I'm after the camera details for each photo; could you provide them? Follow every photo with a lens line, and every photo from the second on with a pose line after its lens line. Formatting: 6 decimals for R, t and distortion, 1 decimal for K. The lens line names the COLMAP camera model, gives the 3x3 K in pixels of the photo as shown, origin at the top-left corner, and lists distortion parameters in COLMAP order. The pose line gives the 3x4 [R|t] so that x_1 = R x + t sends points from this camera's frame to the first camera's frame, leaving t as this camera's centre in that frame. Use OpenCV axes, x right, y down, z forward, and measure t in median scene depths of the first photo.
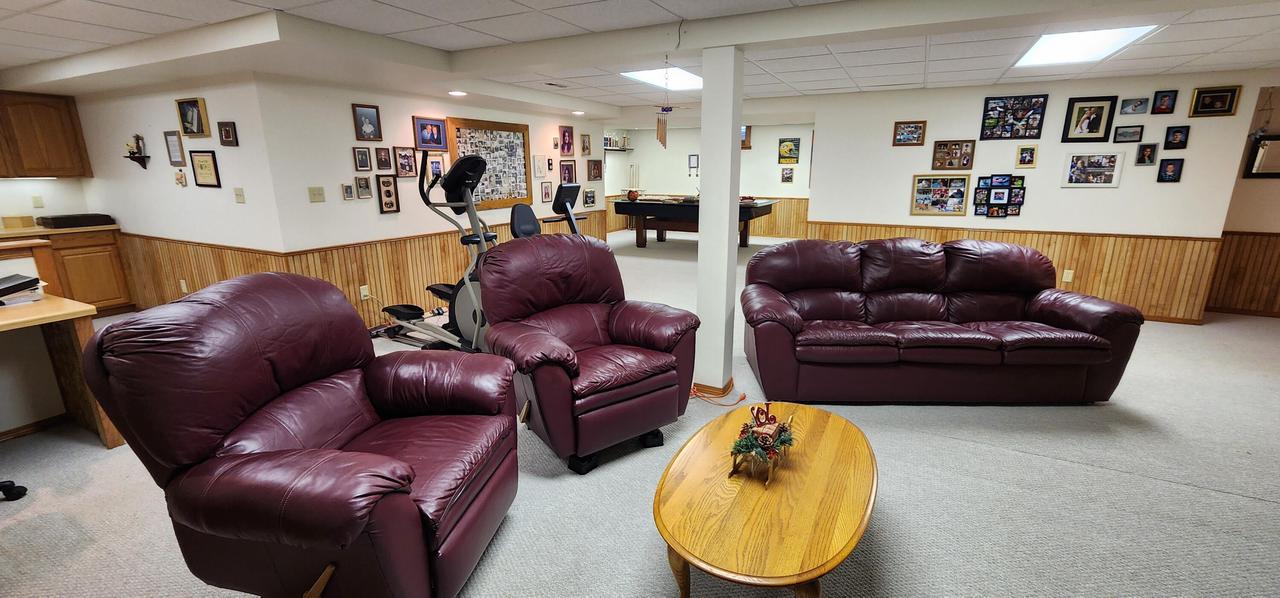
lens RADIAL K [[527.9, 0, 642.1], [0, 527.9, 297.2], [0, 0, 1]] dist [0.001821, 0.000285]
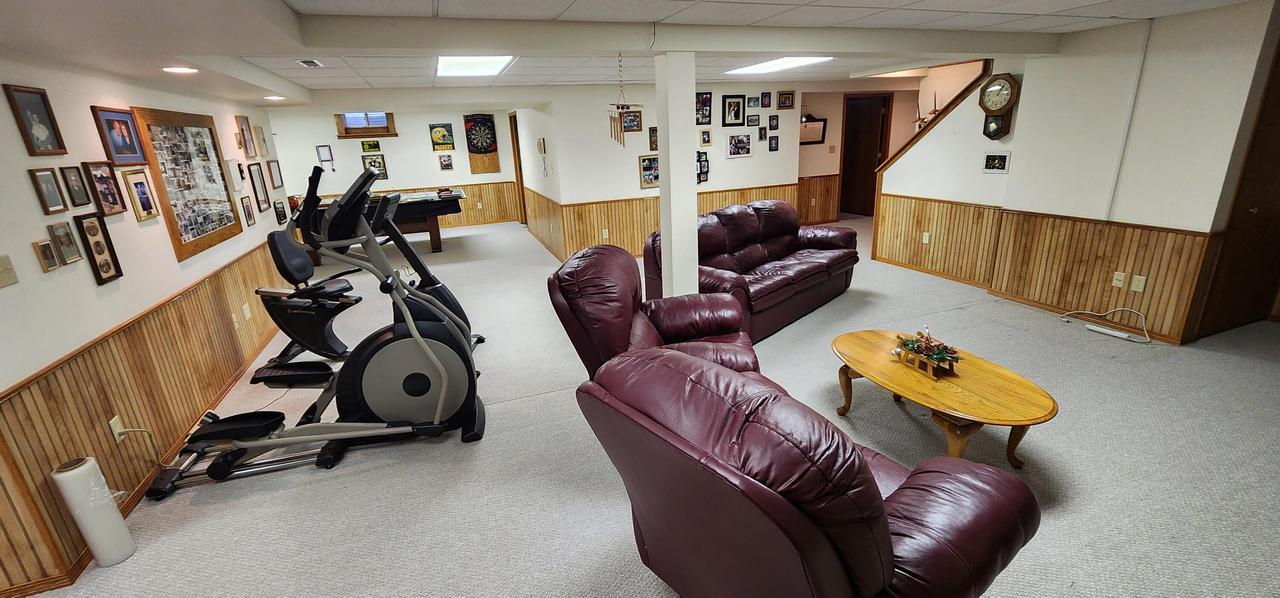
lens RADIAL K [[527.9, 0, 636.6], [0, 527.9, 296.1], [0, 0, 1]] dist [0.001821, 0.000285]
pose [[0.675699, -0.245844, 0.694976, -0.474029], [0.221953, 0.966853, 0.126222, -0.086837], [-0.702970, 0.068964, 0.707868, 0.198620]]
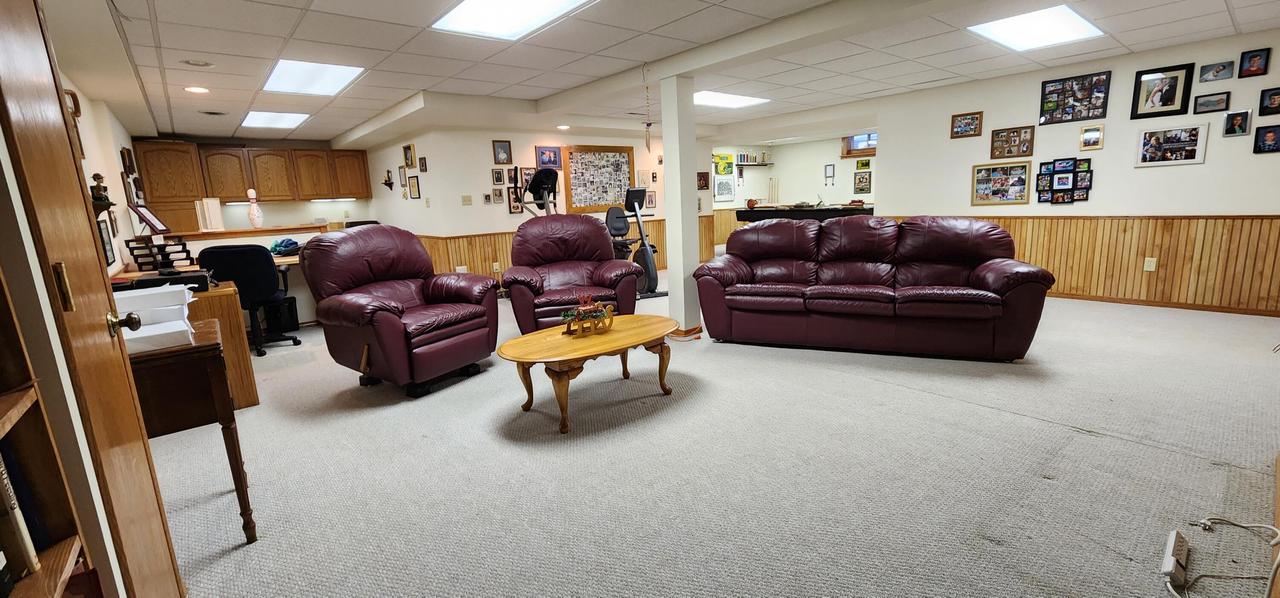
lens RADIAL K [[527.9, 0, 642.1], [0, 527.9, 294.4], [0, 0, 1]] dist [0.001821, 0.000285]
pose [[0.921938, 0.030638, -0.386123, 0.384437], [-0.049858, 0.997961, -0.039860, 0.096898], [0.384115, 0.056000, 0.921586, -0.174124]]
